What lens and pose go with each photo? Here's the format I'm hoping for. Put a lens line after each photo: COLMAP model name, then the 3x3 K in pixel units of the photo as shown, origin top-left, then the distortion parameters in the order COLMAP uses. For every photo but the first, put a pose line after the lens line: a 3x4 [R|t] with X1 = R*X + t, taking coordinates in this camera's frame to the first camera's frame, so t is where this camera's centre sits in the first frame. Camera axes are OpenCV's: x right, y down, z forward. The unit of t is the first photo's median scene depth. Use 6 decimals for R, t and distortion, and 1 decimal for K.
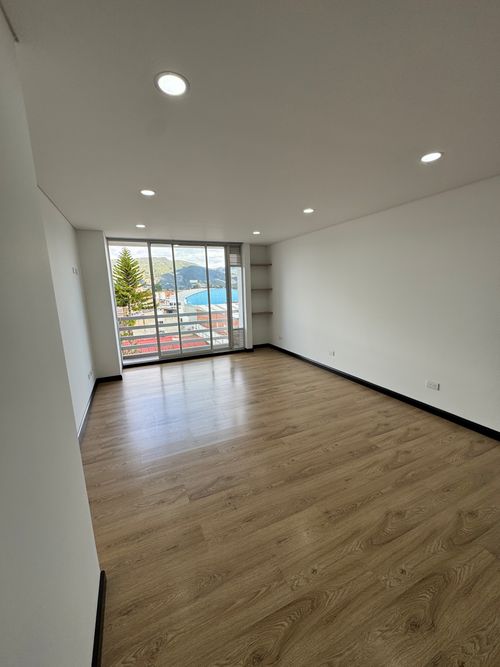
lens RADIAL K [[264.8, 0, 250.0], [0, 264.8, 333.5], [0, 0, 1]] dist [-0.000877, 0.000126]
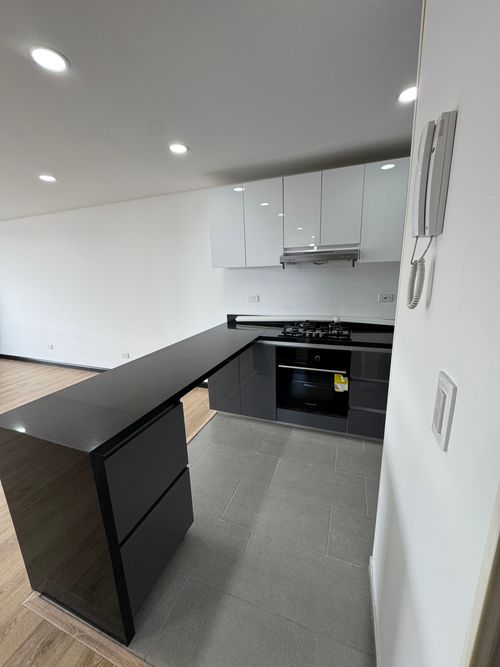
lens RADIAL K [[264.8, 0, 250.0], [0, 264.8, 333.5], [0, 0, 1]] dist [-0.000877, 0.000126]
pose [[0.713254, -0.150971, 0.684453, 0.226614], [0.134402, 0.987865, 0.077837, 0.062823], [-0.687898, 0.036474, 0.724890, -0.331201]]
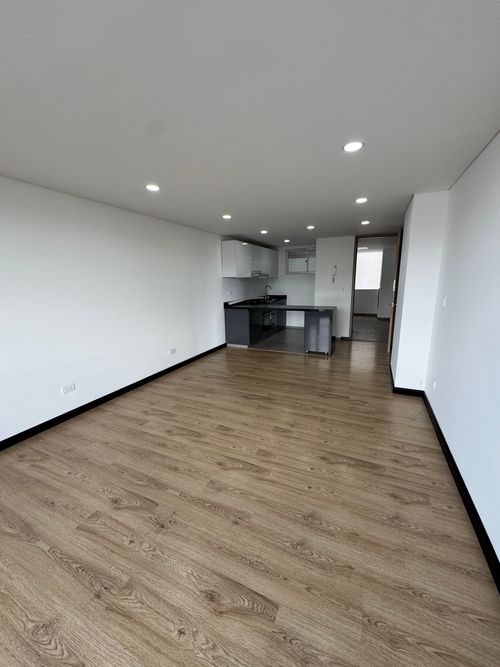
lens RADIAL K [[264.8, 0, 250.0], [0, 264.8, 333.5], [0, 0, 1]] dist [-0.000877, 0.000126]
pose [[-0.654595, -0.113729, 0.747376, -0.603917], [0.167292, 0.942317, 0.289917, -0.224261], [-0.737237, 0.314809, -0.597810, 1.358808]]
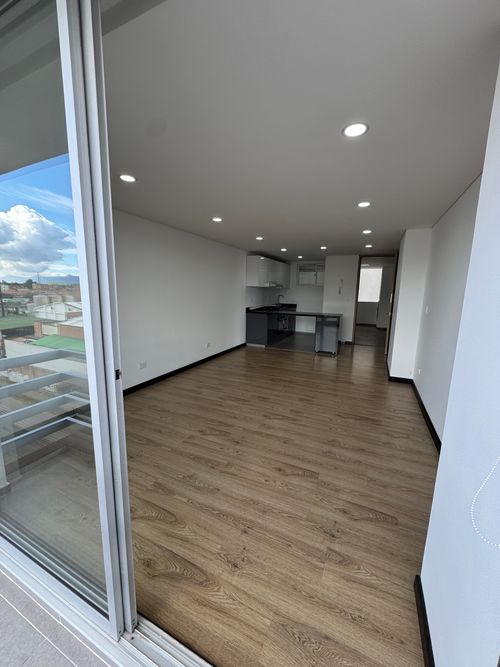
lens RADIAL K [[264.8, 0, 250.0], [0, 264.8, 333.5], [0, 0, 1]] dist [-0.000877, 0.000126]
pose [[-0.653777, -0.108047, 0.748933, -0.730942], [0.133493, 0.957760, 0.254707, -0.263770], [-0.744819, 0.266499, -0.611738, 1.652523]]
